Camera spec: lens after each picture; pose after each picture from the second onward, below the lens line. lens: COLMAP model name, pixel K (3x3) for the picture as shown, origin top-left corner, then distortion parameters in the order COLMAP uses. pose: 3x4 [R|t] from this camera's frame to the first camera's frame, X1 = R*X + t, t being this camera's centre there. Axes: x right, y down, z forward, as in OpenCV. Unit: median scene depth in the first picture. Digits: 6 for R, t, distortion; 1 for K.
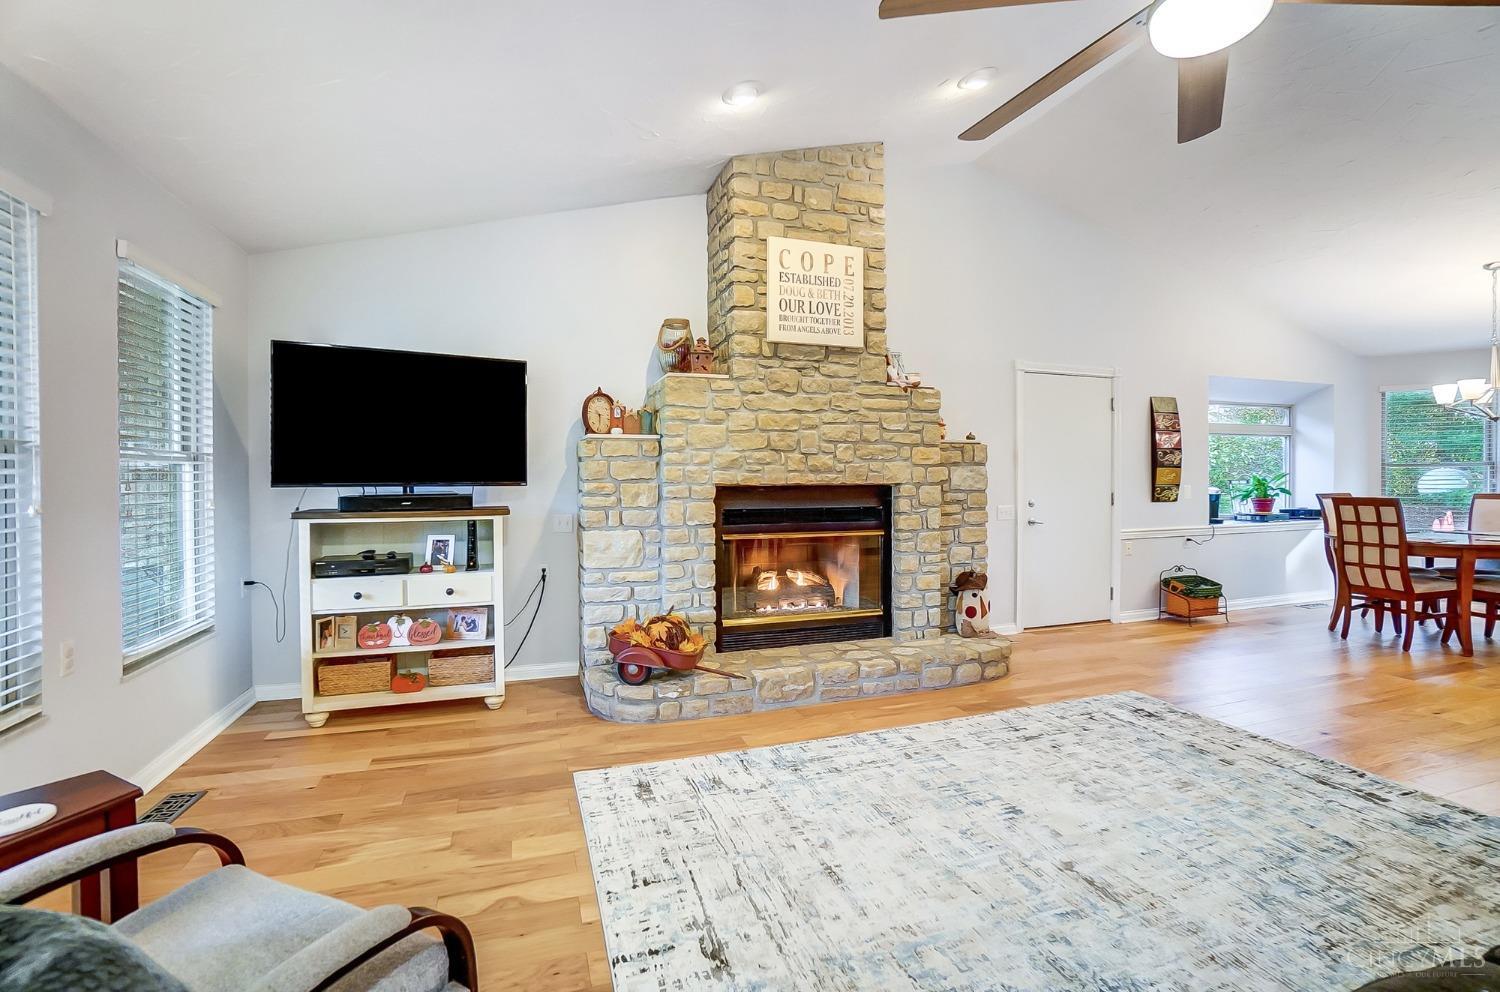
lens RADIAL K [[684.3, 0, 745.2], [0, 684.3, 486.2], [0, 0, 1]] dist [-0.053547, 0.019739]
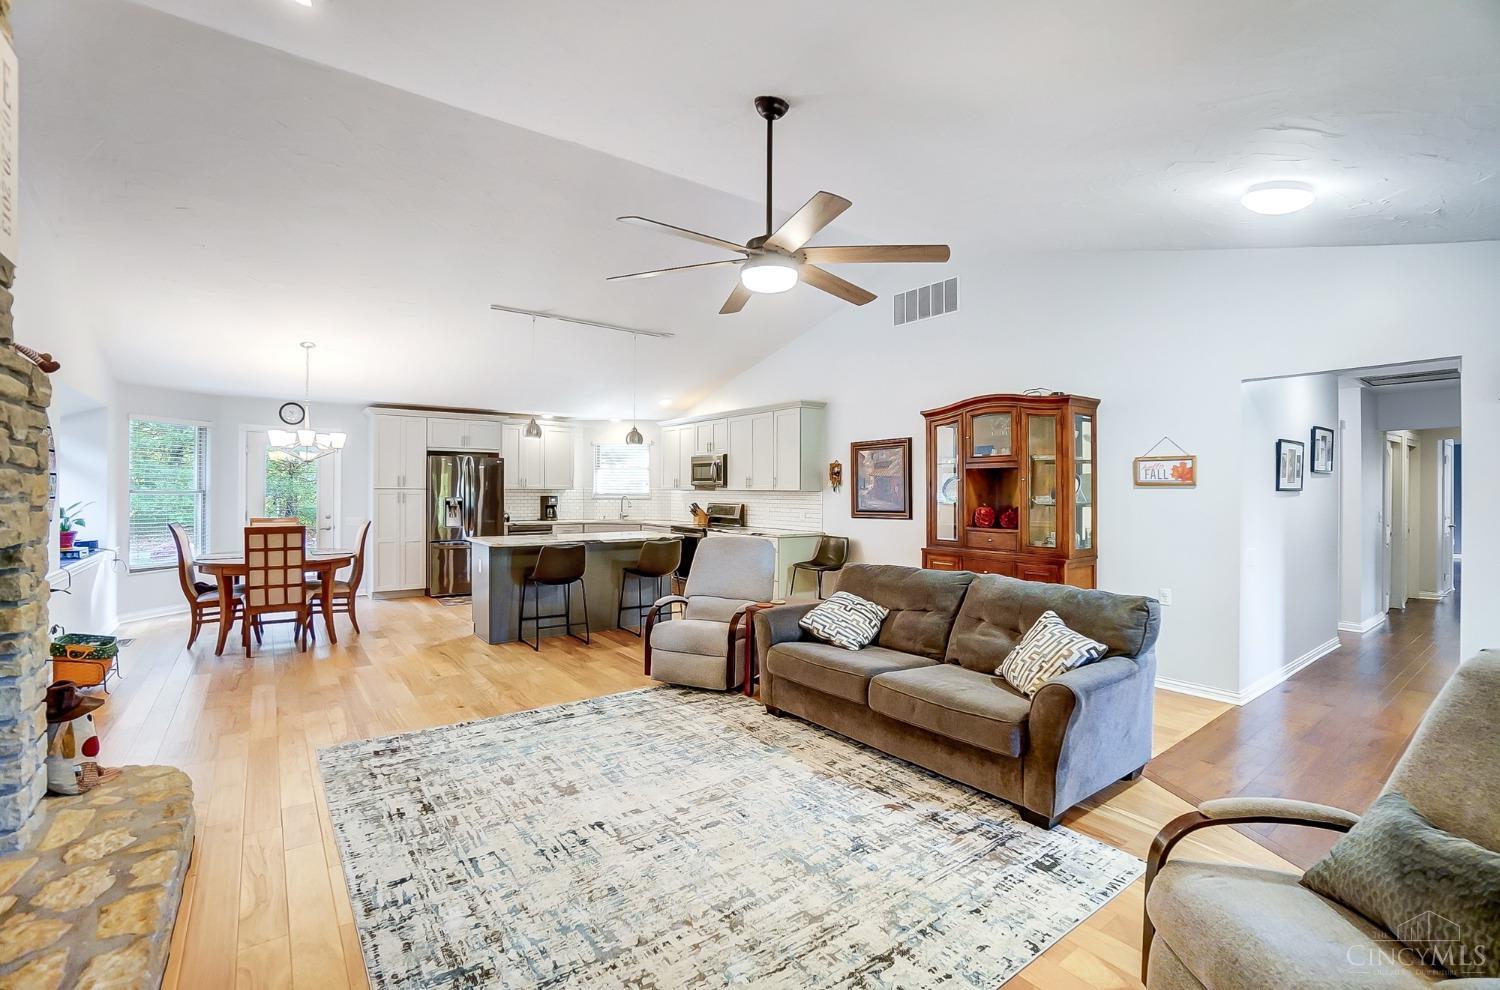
lens RADIAL K [[684.3, 0, 745.2], [0, 684.3, 485.2], [0, 0, 1]] dist [-0.053547, 0.019739]
pose [[-0.327065, 0.009389, 0.944955, -0.542600], [0.007315, 0.999946, -0.007403, -0.052046], [-0.944974, 0.004491, -0.327116, 0.824147]]
